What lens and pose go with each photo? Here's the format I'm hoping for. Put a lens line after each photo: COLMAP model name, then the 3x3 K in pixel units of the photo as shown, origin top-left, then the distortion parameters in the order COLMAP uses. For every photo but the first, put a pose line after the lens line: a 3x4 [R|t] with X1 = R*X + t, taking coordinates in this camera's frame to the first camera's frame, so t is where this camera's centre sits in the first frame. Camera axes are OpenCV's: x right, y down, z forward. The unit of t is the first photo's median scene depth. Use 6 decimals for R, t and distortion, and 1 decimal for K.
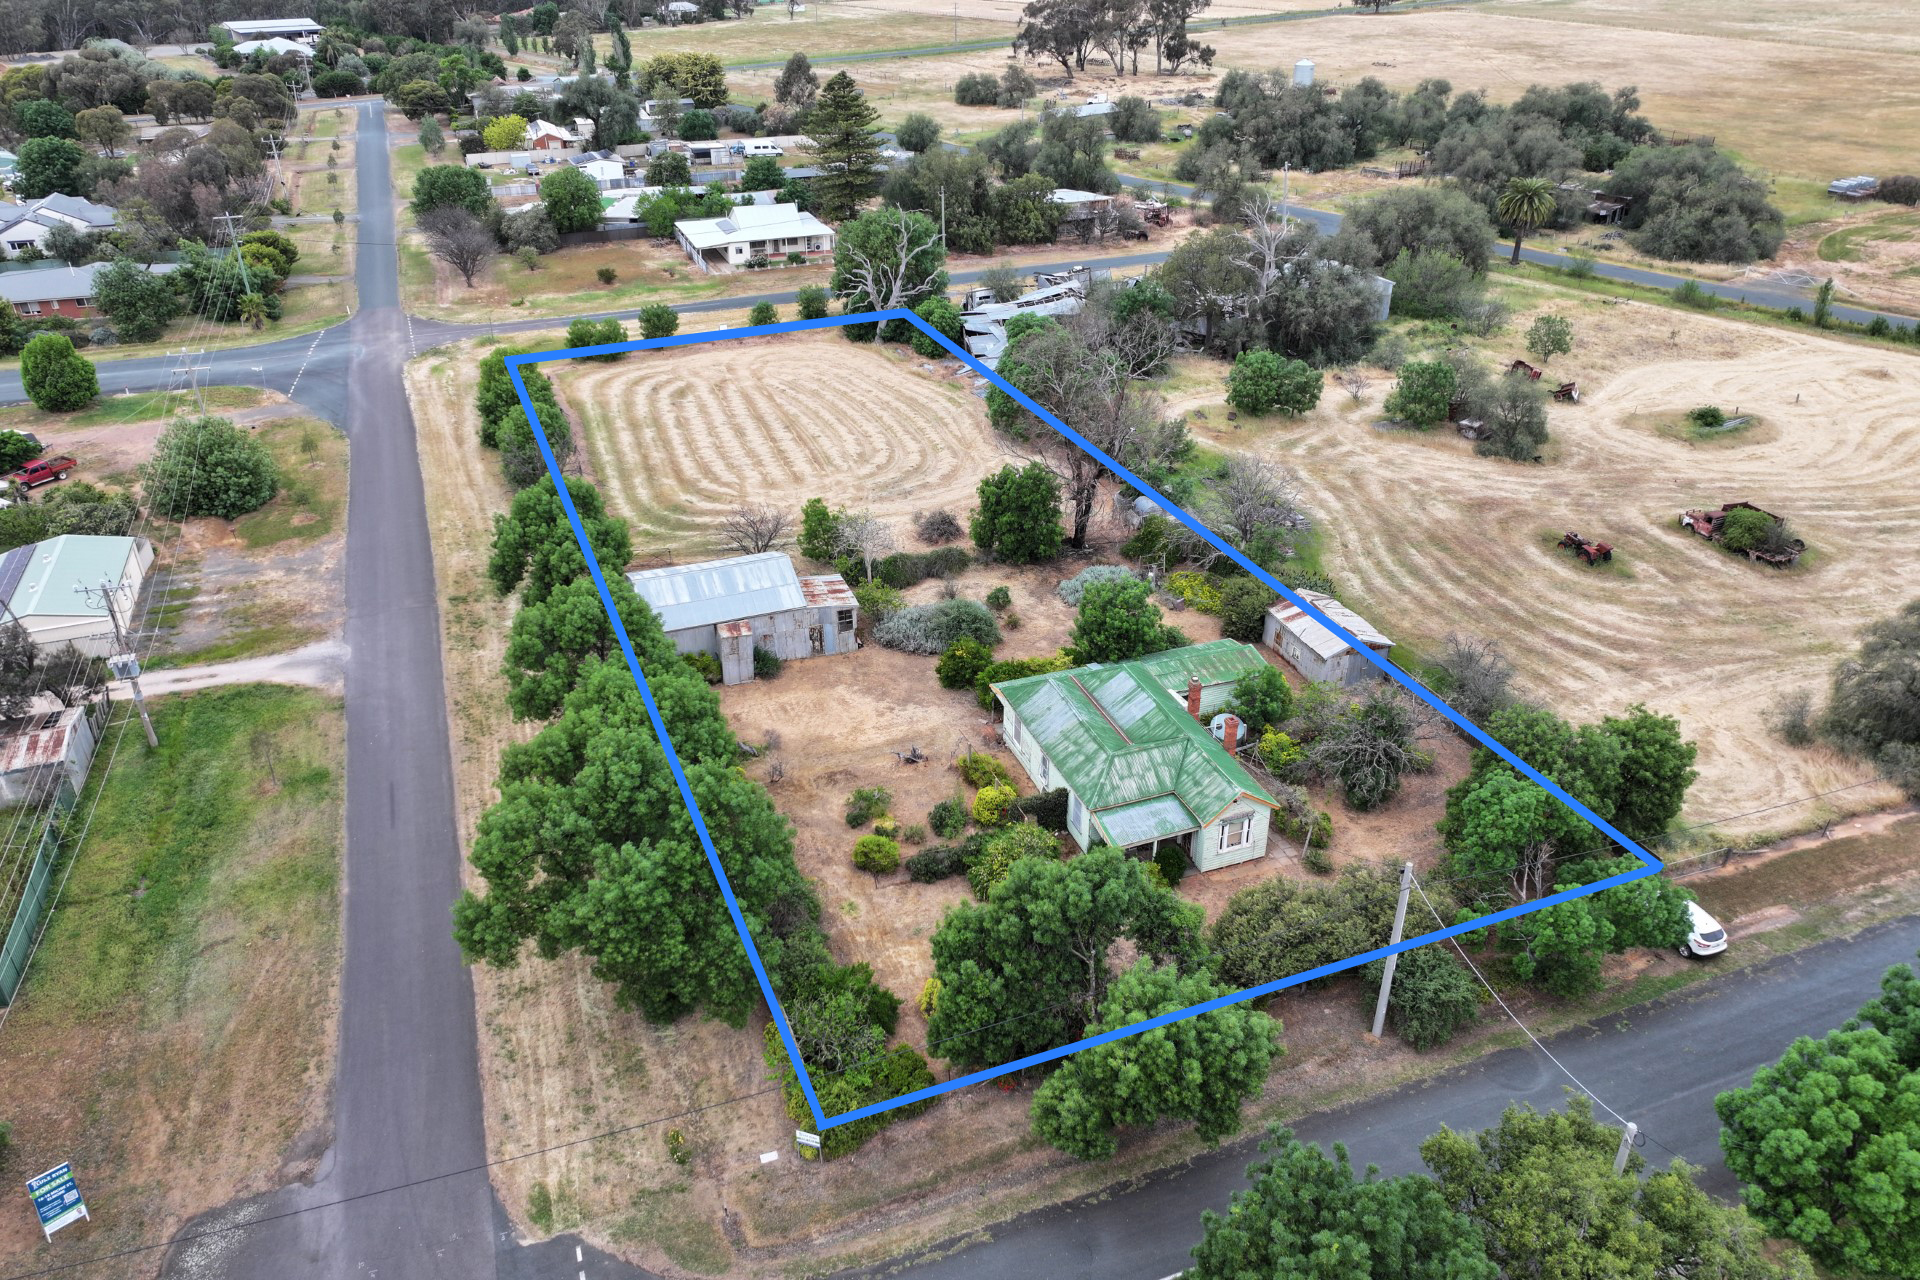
lens RADIAL K [[1369.5, 0, 960.0], [0, 1369.5, 640.0], [0, 0, 1]] dist [0.002866, 0.000309]
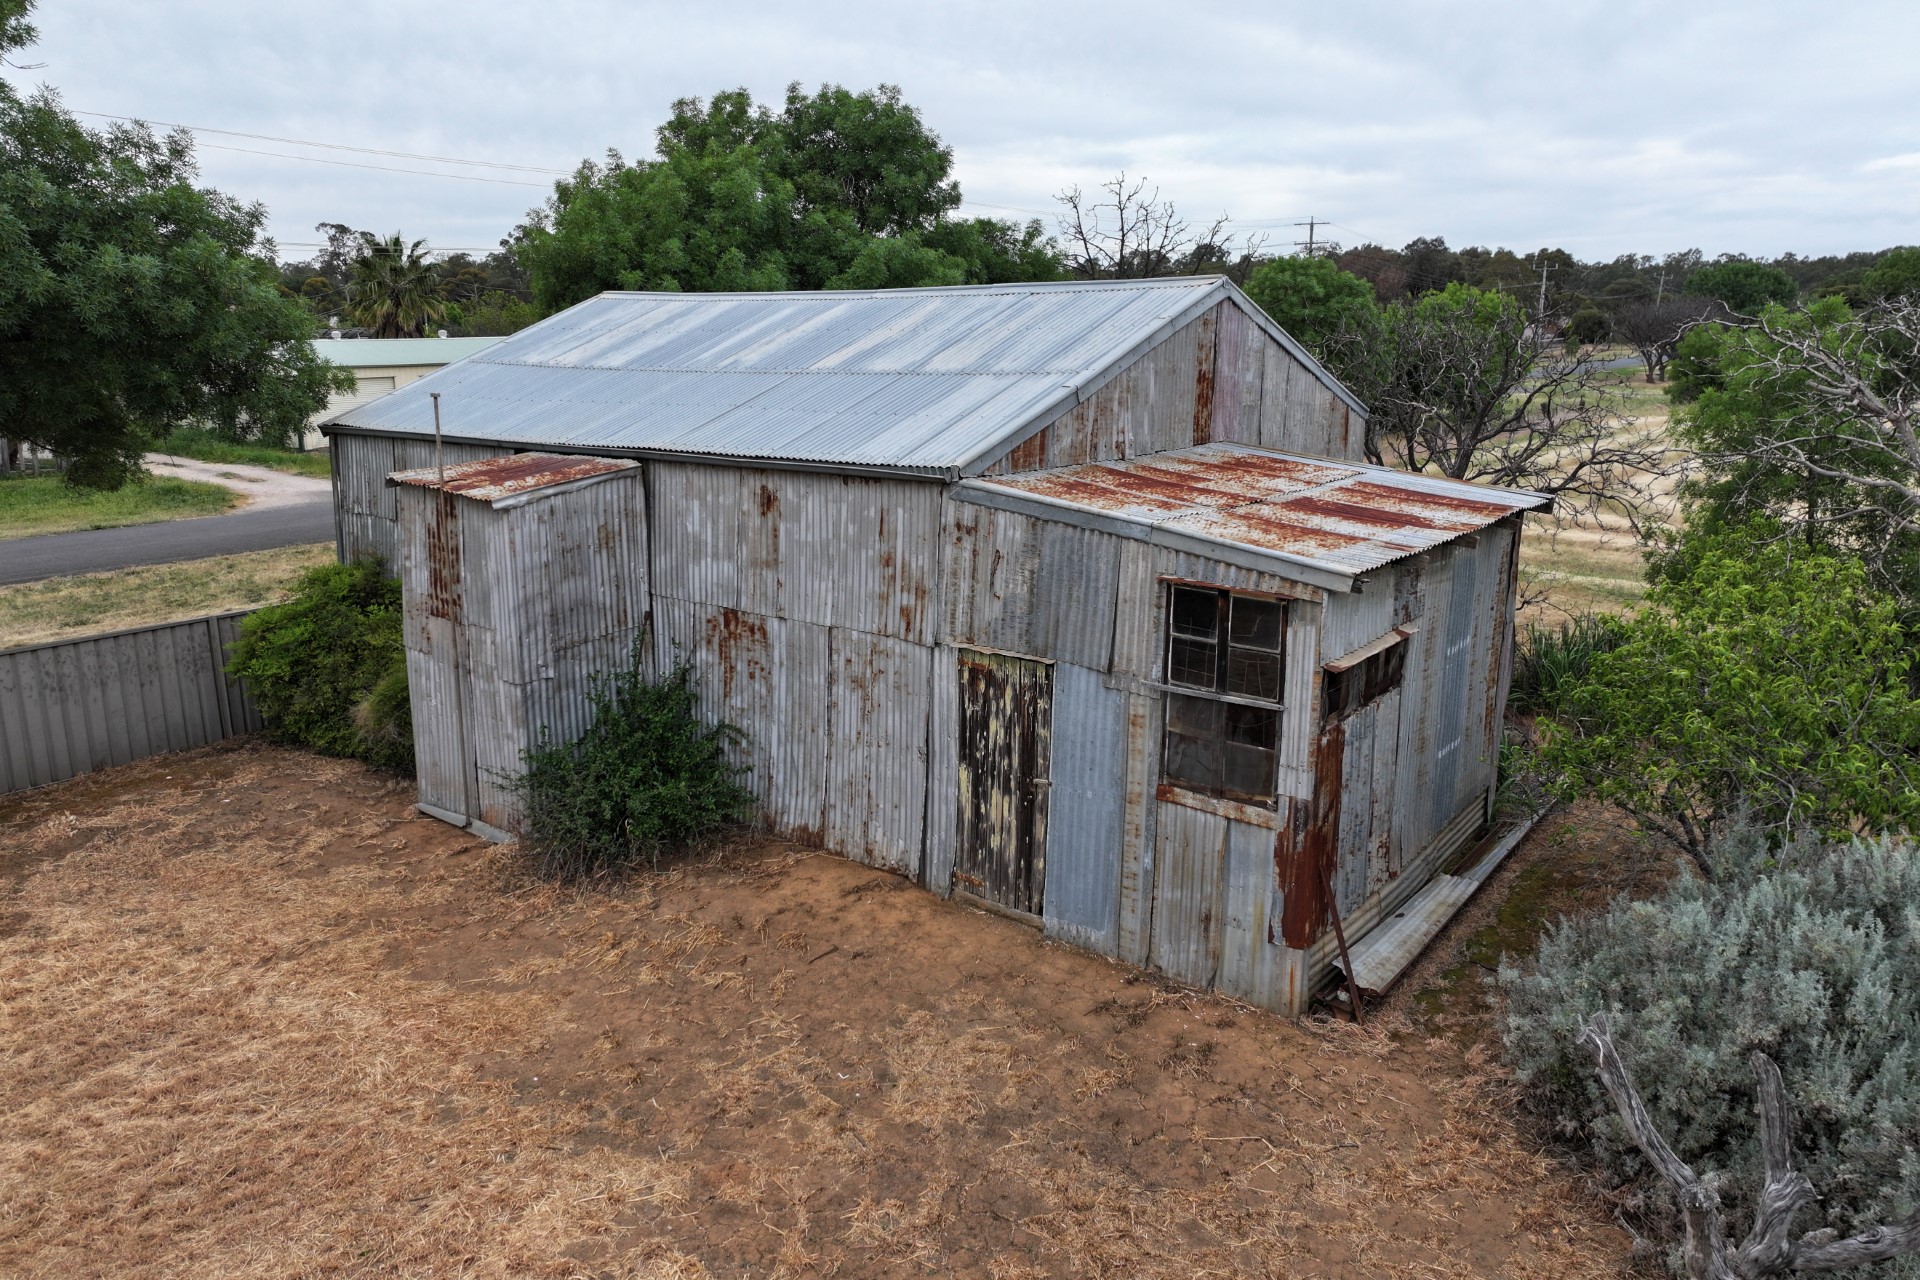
lens RADIAL K [[1369.5, 0, 960.0], [0, 1369.5, 640.0], [0, 0, 1]] dist [0.002866, 0.000309]
pose [[0.534325, 0.203536, -0.820408, -0.004192], [-0.413283, 0.909563, -0.043514, -0.004535], [0.737356, 0.362311, 0.570120, 0.922541]]
